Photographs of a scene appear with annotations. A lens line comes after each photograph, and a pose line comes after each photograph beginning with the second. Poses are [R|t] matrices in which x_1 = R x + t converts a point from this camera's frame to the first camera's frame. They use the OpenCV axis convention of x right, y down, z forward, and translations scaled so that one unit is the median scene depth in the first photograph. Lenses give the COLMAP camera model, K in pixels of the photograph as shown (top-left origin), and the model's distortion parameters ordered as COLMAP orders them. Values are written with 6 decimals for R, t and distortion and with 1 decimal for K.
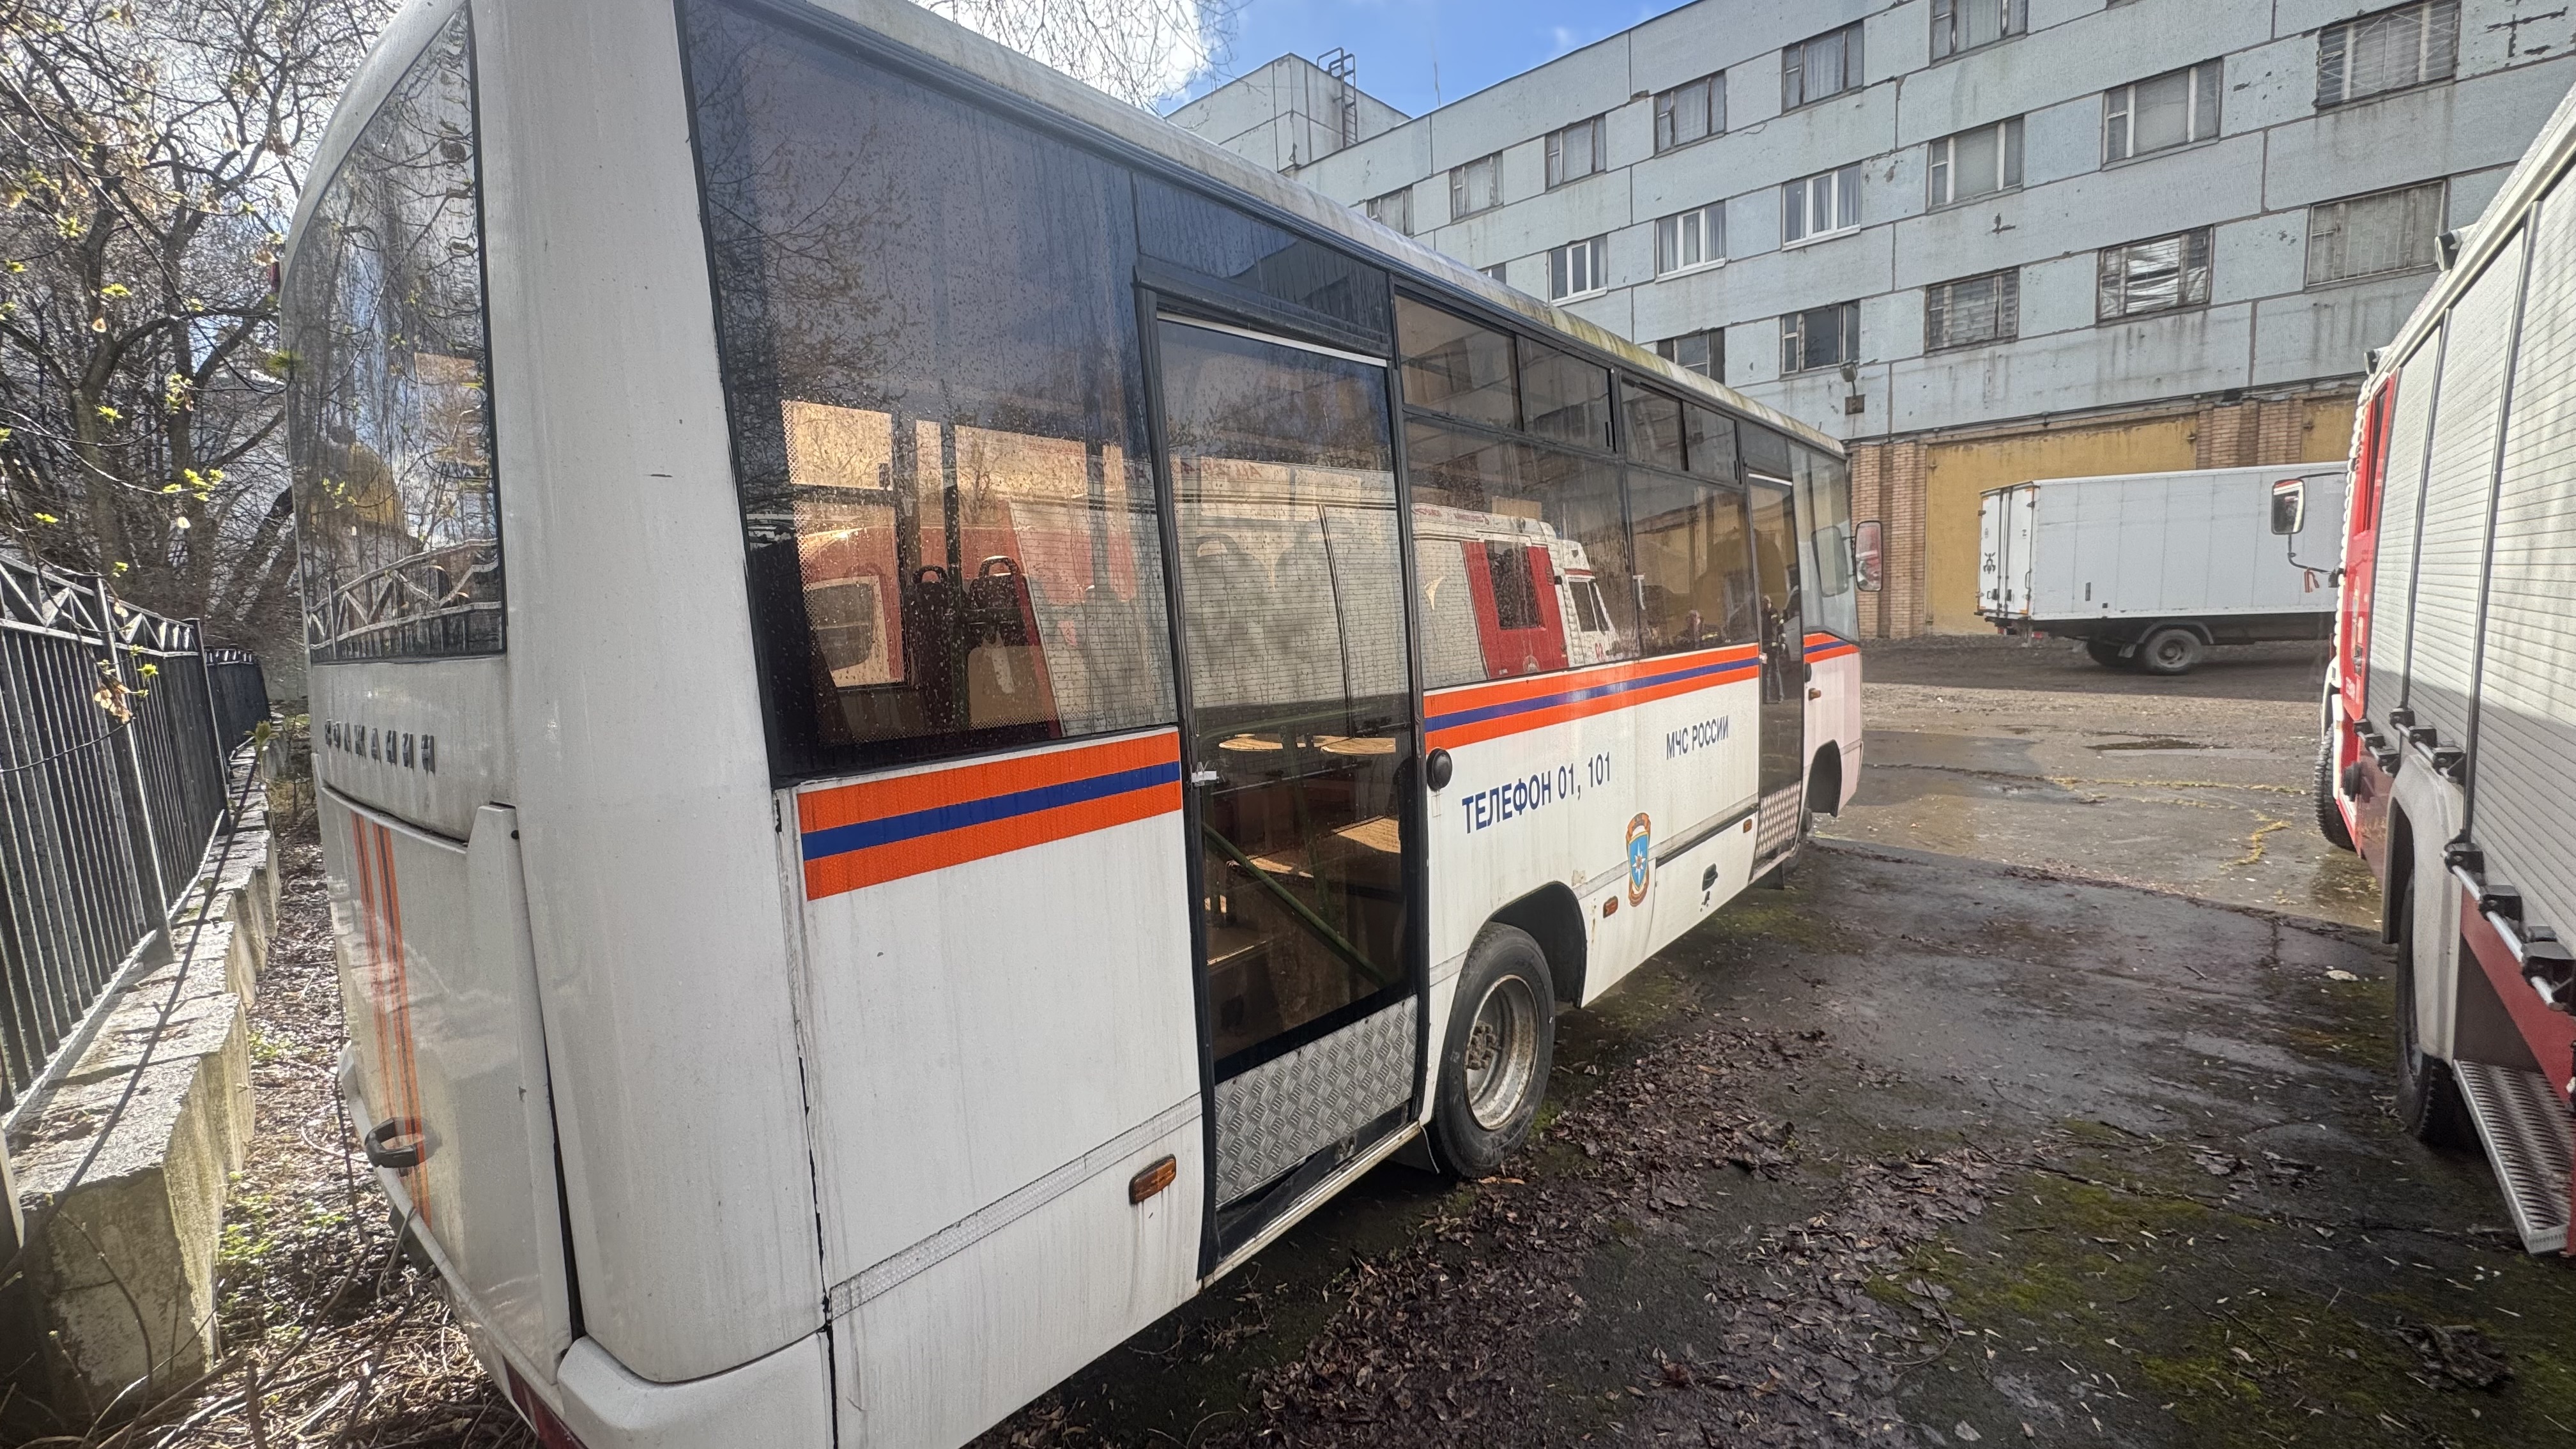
lens RADIAL K [[955.0, 0, 1372.1], [0, 955.0, 724.0], [0, 0, 1]] dist [-0.000872, 0.000036]
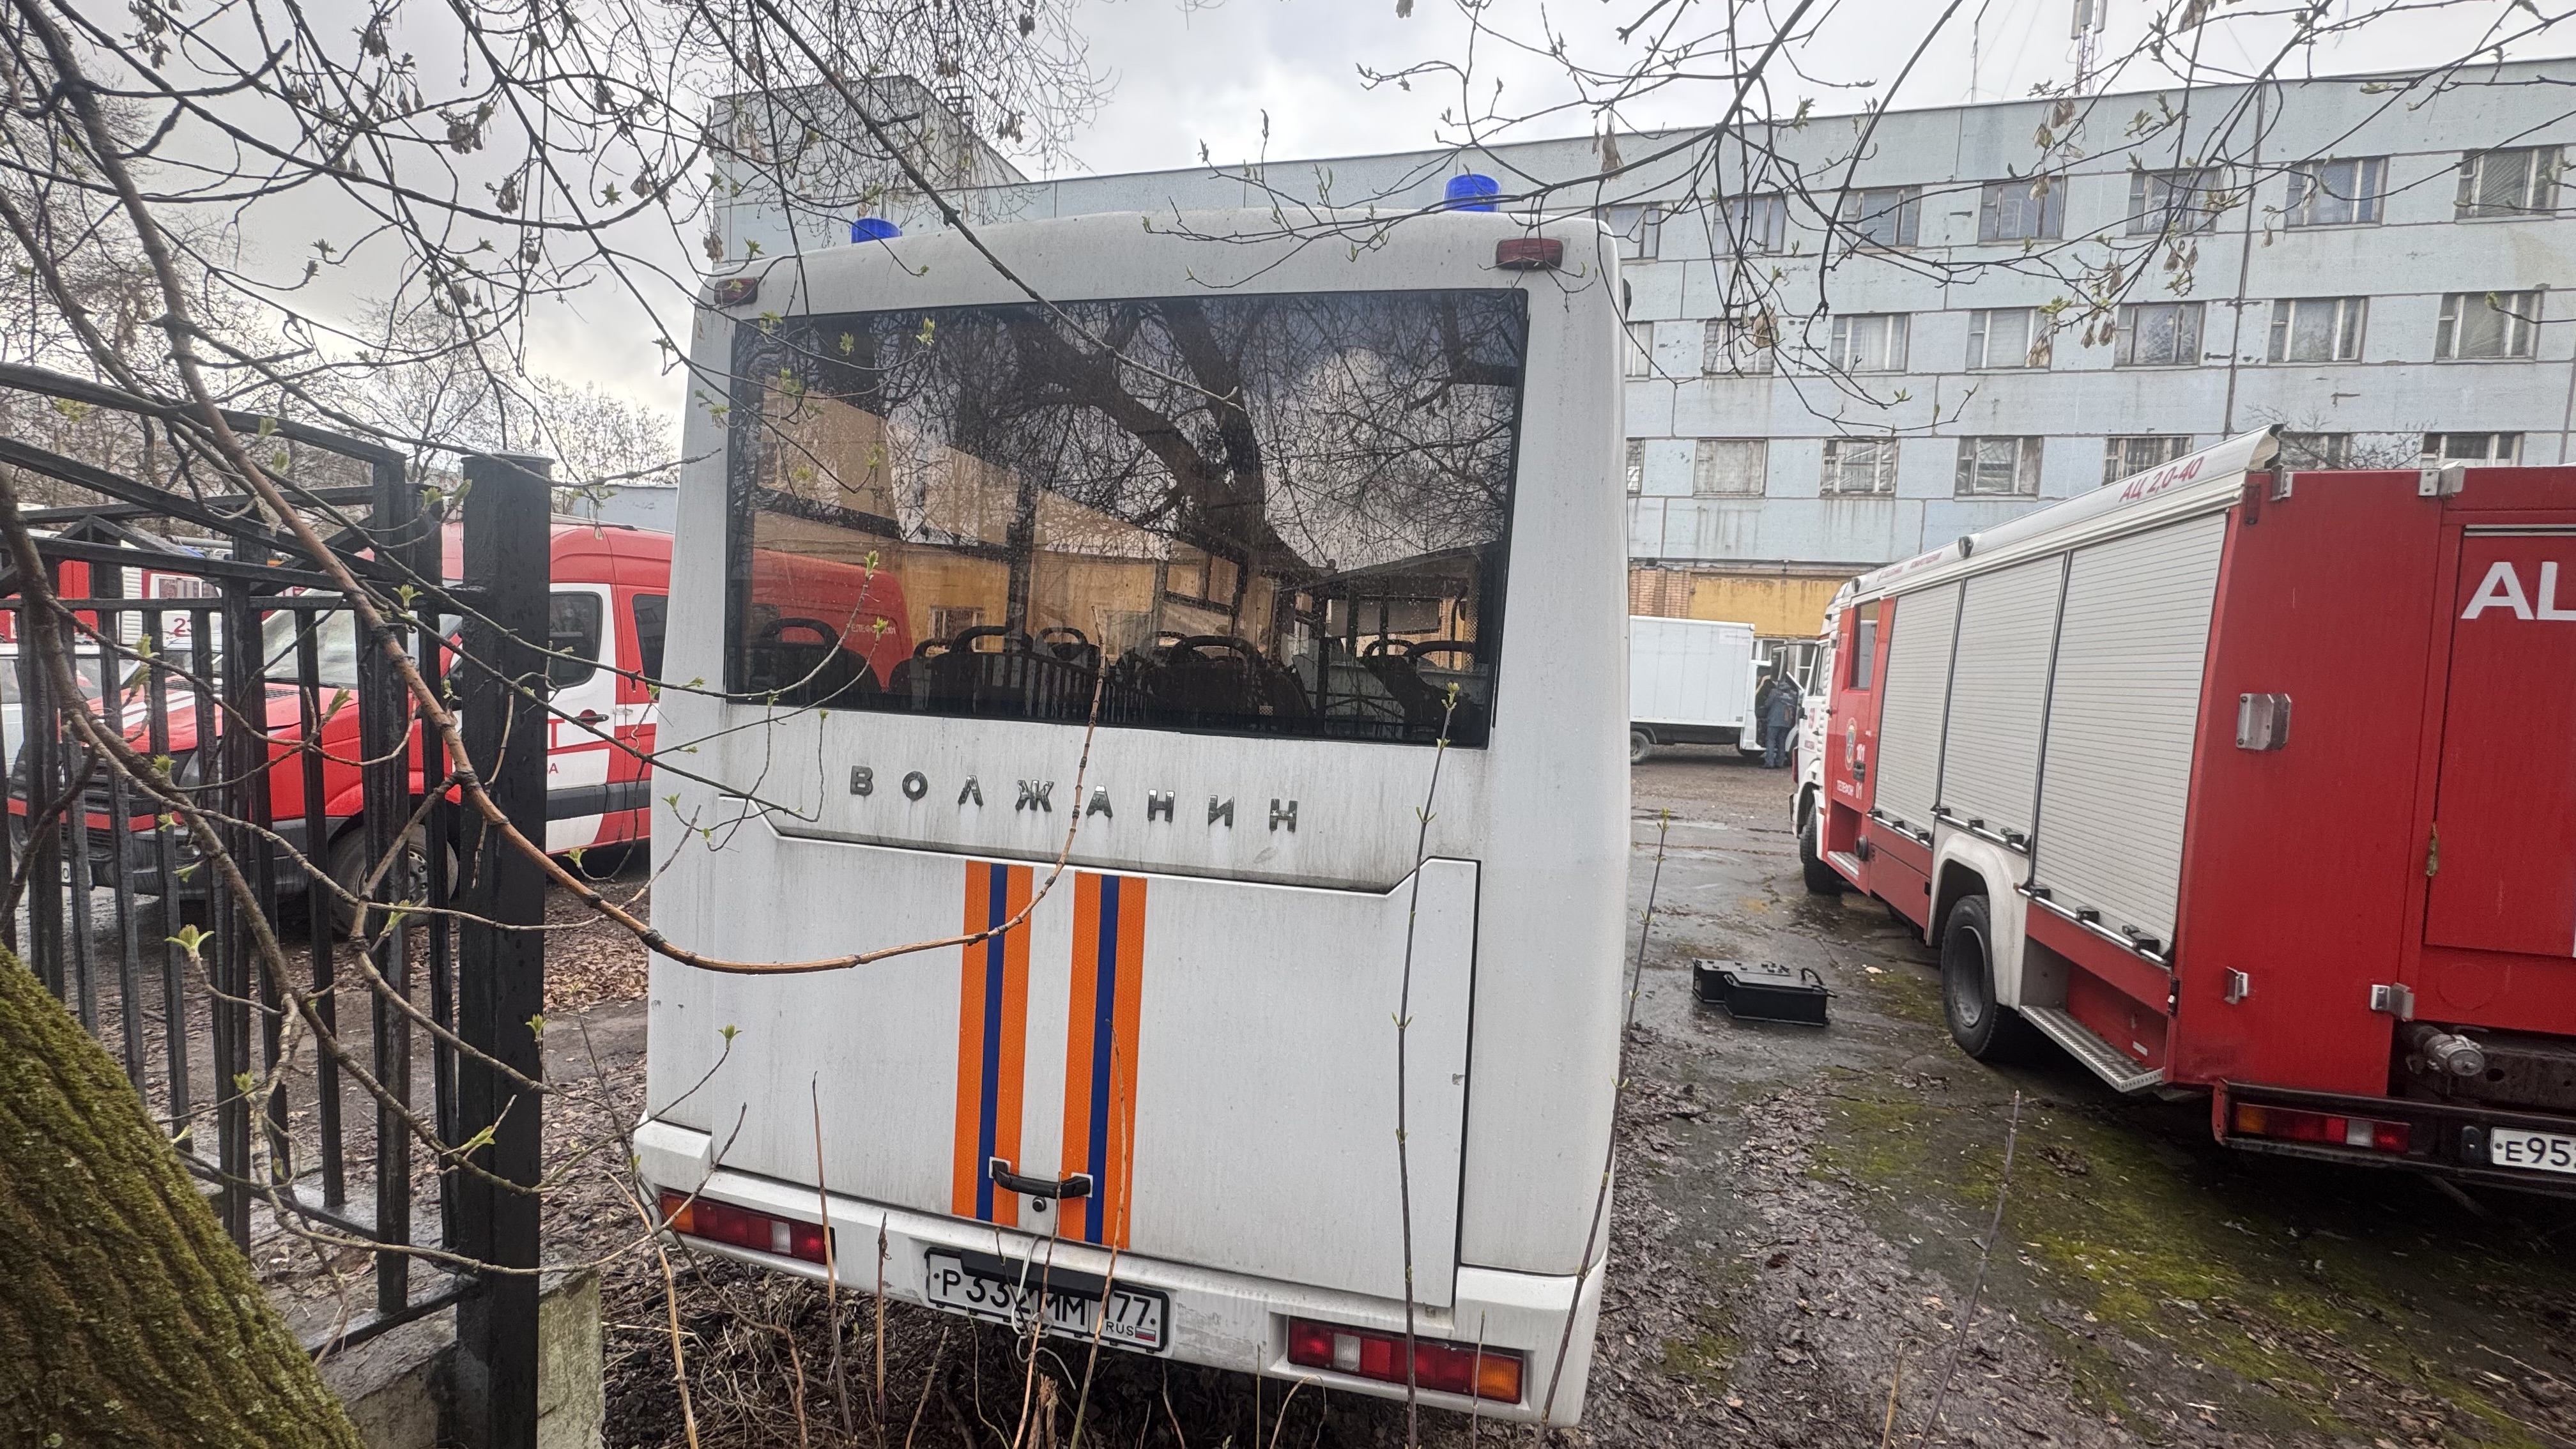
lens RADIAL K [[945.5, 0, 1284.6], [0, 945.5, 732.8], [0, 0, 1]] dist [0.001345, 0.000098]
pose [[0.908115, 0.060232, 0.414366, -0.624772], [-0.040131, 0.997564, -0.057055, -0.002410], [-0.416793, 0.035184, 0.908320, -0.043635]]
